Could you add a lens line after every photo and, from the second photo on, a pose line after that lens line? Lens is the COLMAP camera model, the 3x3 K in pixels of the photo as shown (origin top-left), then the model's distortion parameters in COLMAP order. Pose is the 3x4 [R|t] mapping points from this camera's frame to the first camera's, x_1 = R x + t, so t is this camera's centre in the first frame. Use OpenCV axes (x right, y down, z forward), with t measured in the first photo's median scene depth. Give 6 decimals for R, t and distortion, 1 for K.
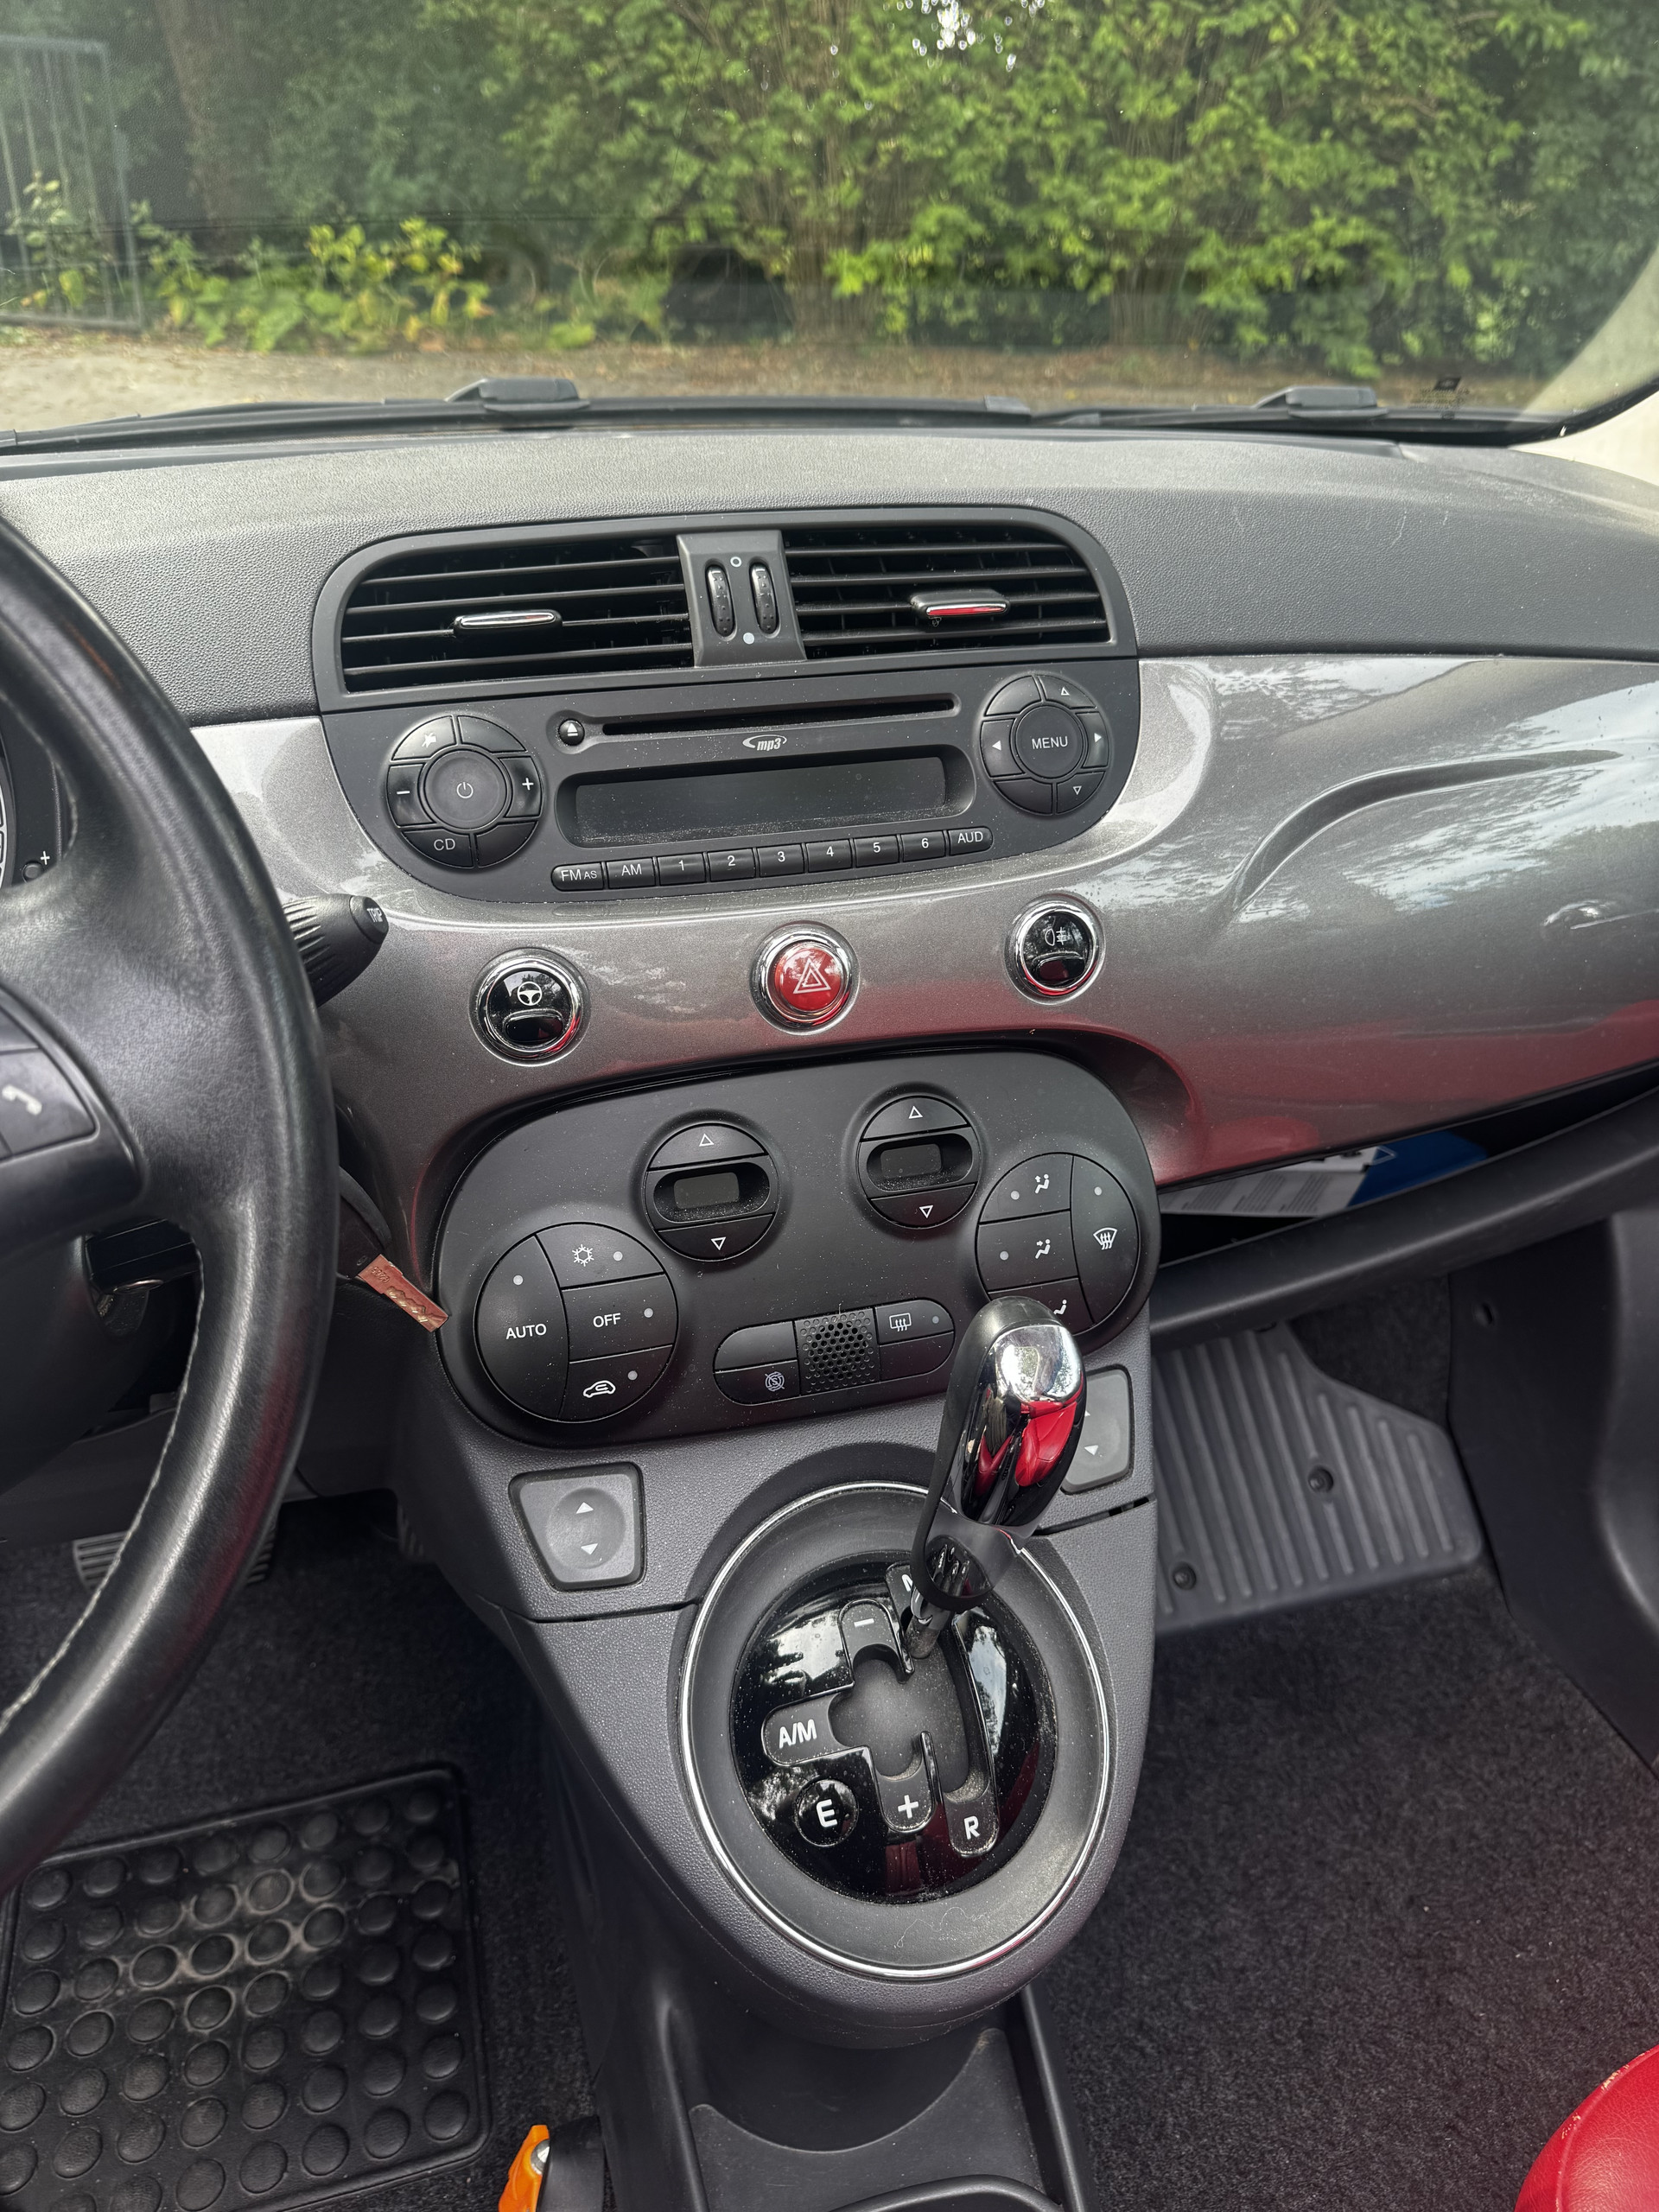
lens RADIAL K [[1596.8, 0, 837.0], [0, 1596.8, 1093.6], [0, 0, 1]] dist [0.083207, -0.090051]
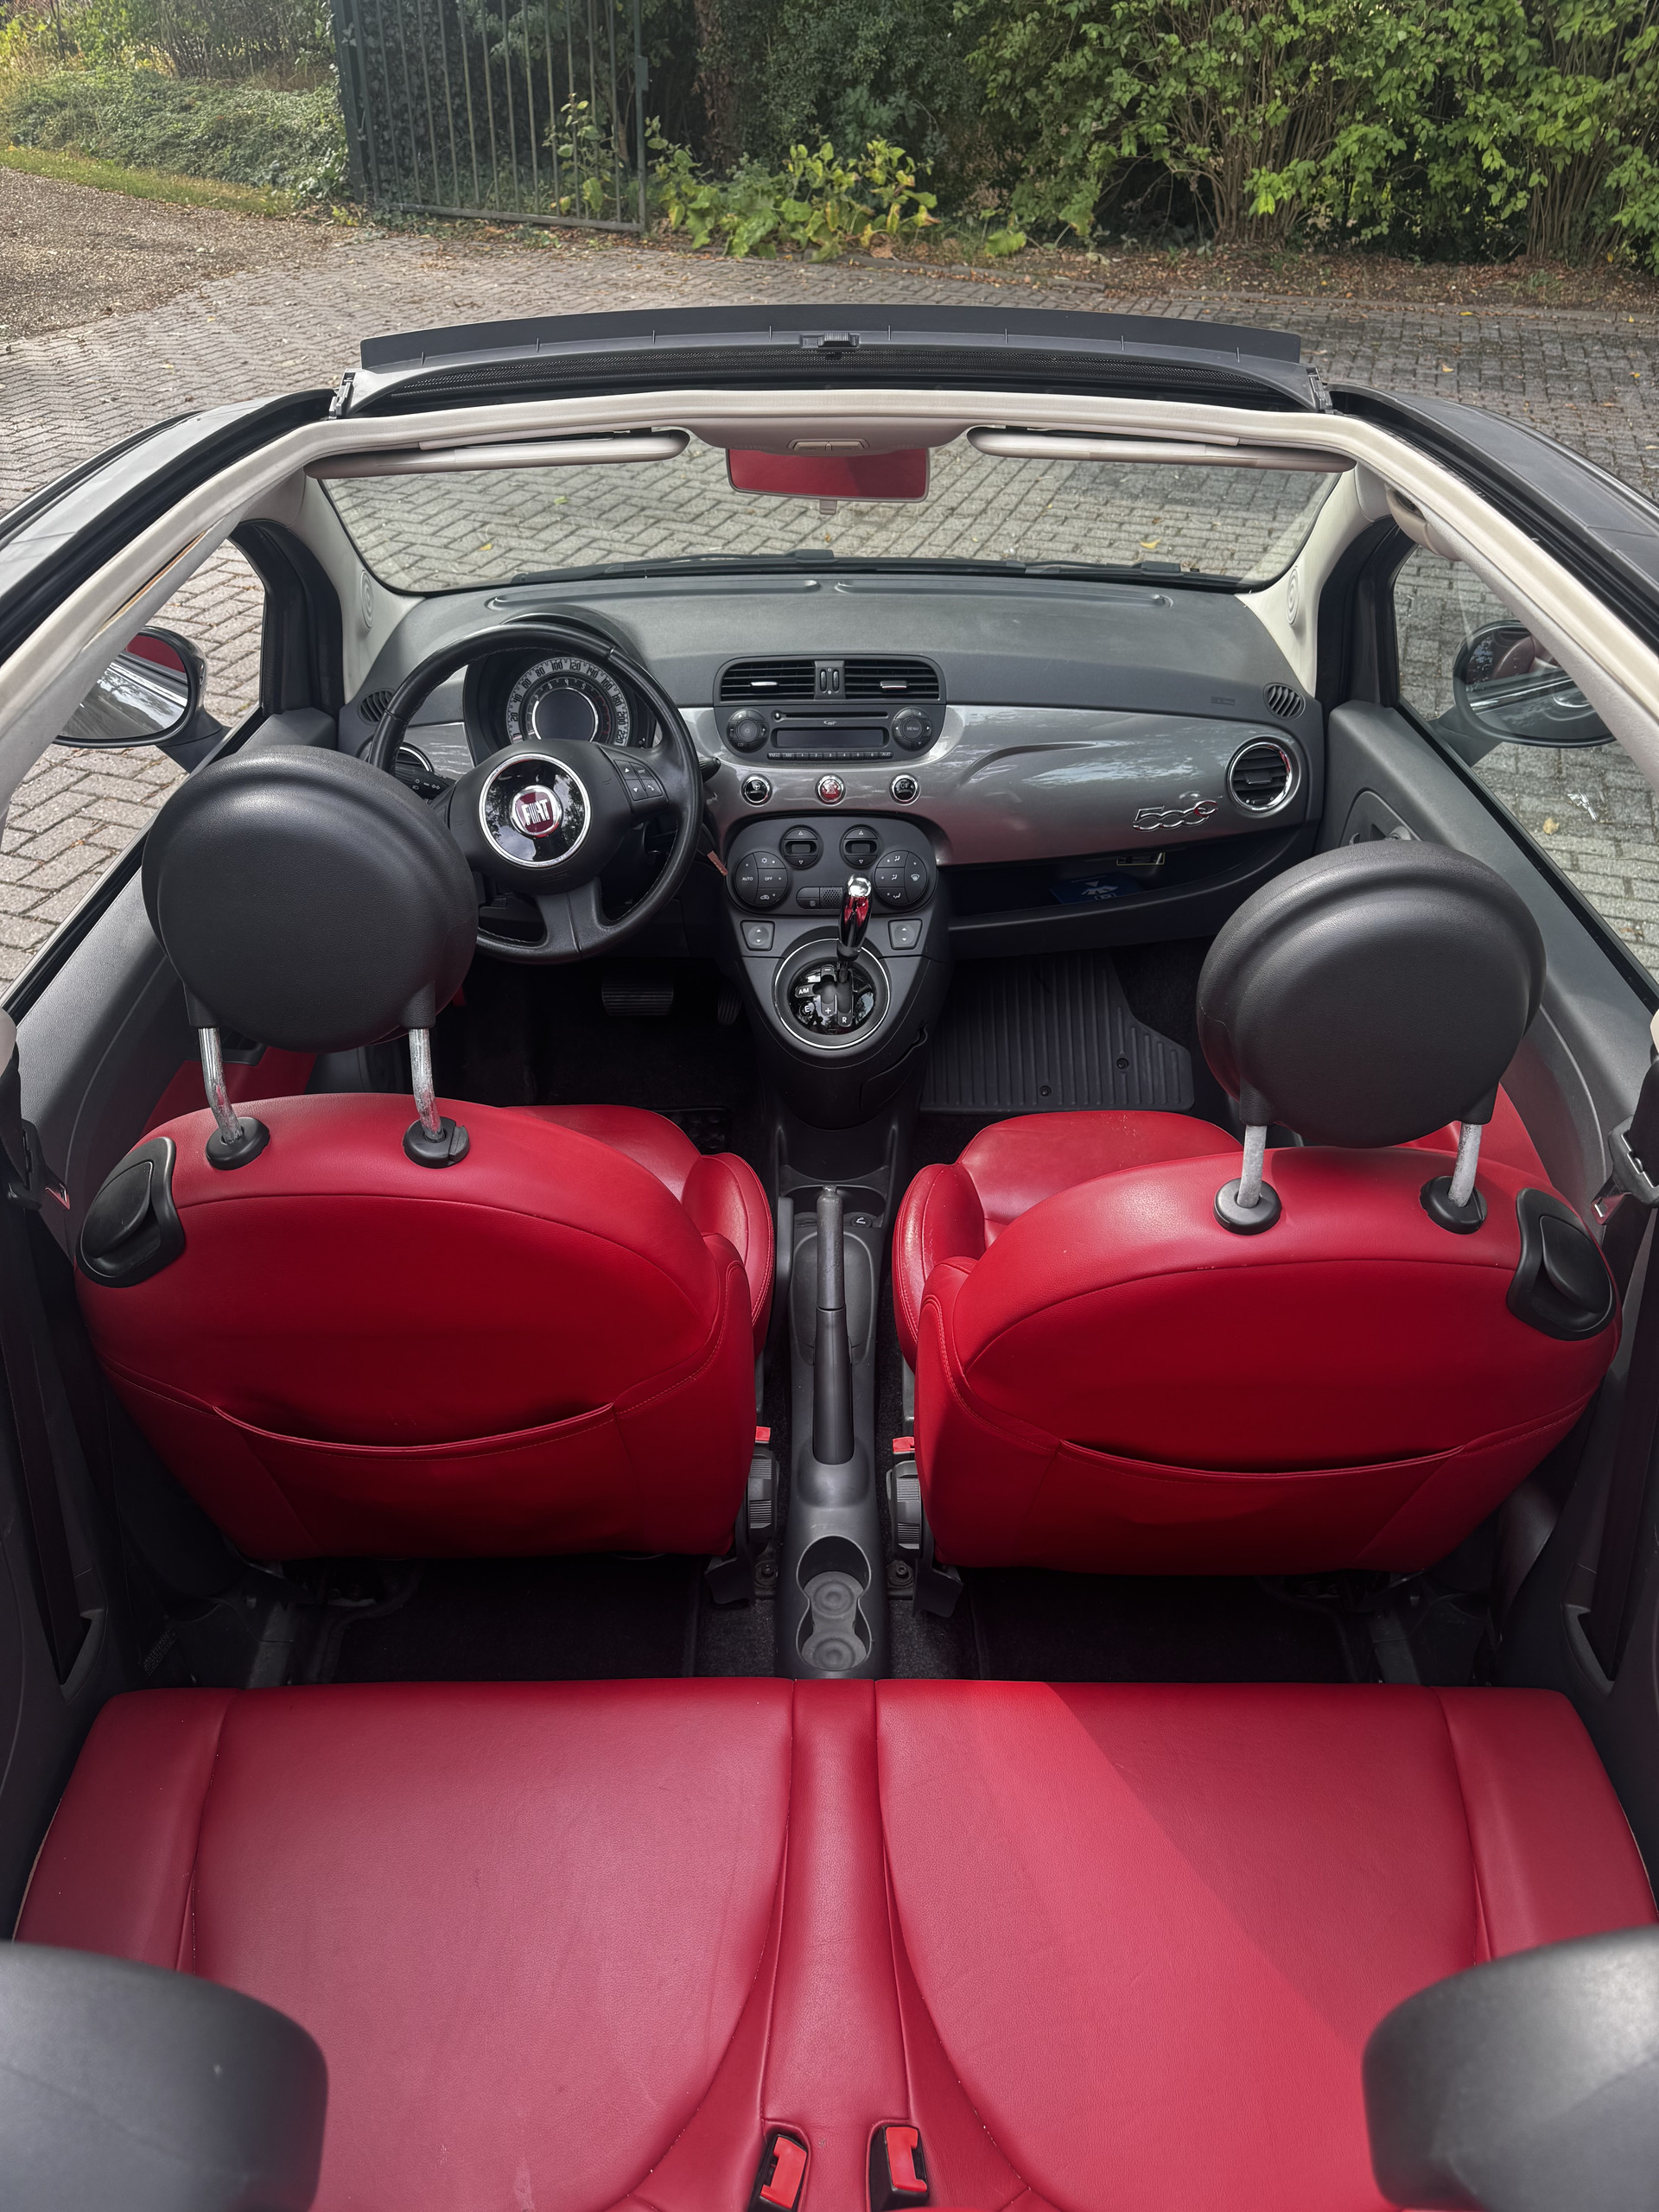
lens RADIAL K [[1559.5, 0, 829.5], [0, 1559.5, 1106.0], [0, 0, 1]] dist [0.117835, -0.077989]
pose [[0.964954, 0.137761, -0.223352, 0.052093], [-0.117127, 0.987741, 0.103198, 0.016212], [0.234831, -0.073421, 0.969259, -0.150137]]
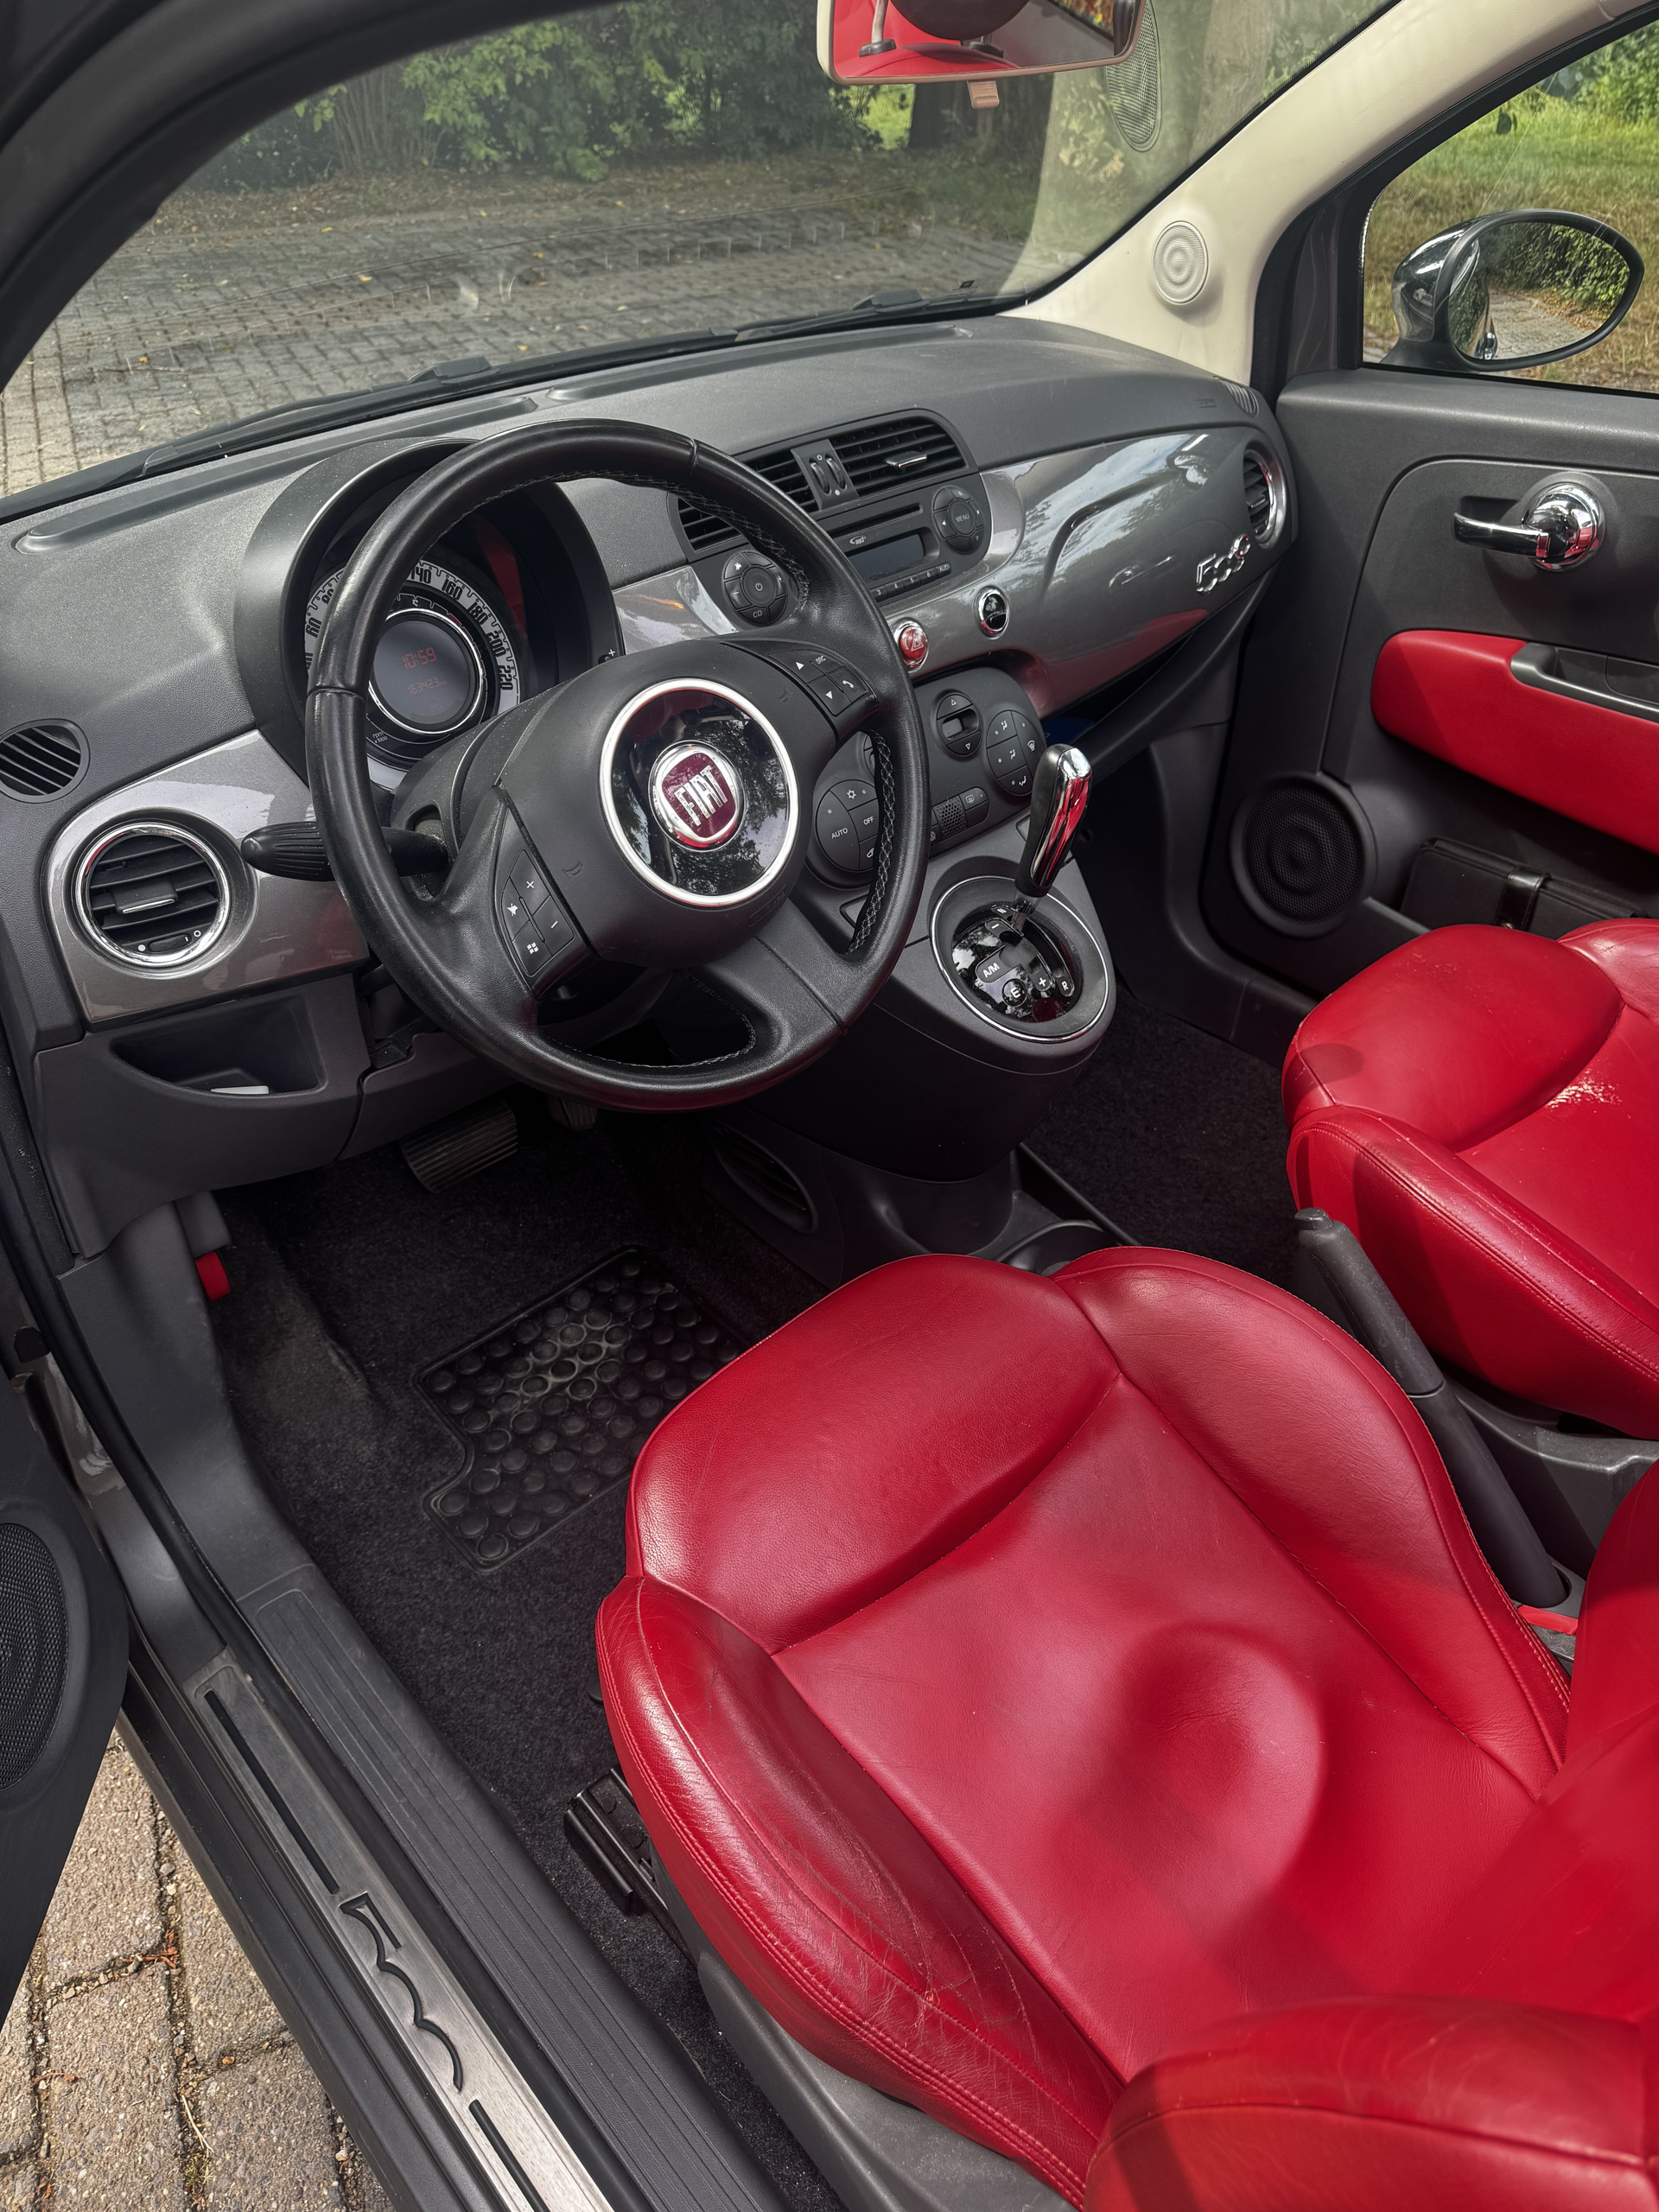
lens RADIAL K [[1596.8, 0, 837.0], [0, 1596.8, 1093.6], [0, 0, 1]] dist [0.083207, -0.090051]
pose [[0.896421, -0.297846, 0.328204, -0.060760], [0.263424, 0.953585, 0.145891, 0.010077], [-0.356423, -0.044323, 0.933273, -0.063072]]
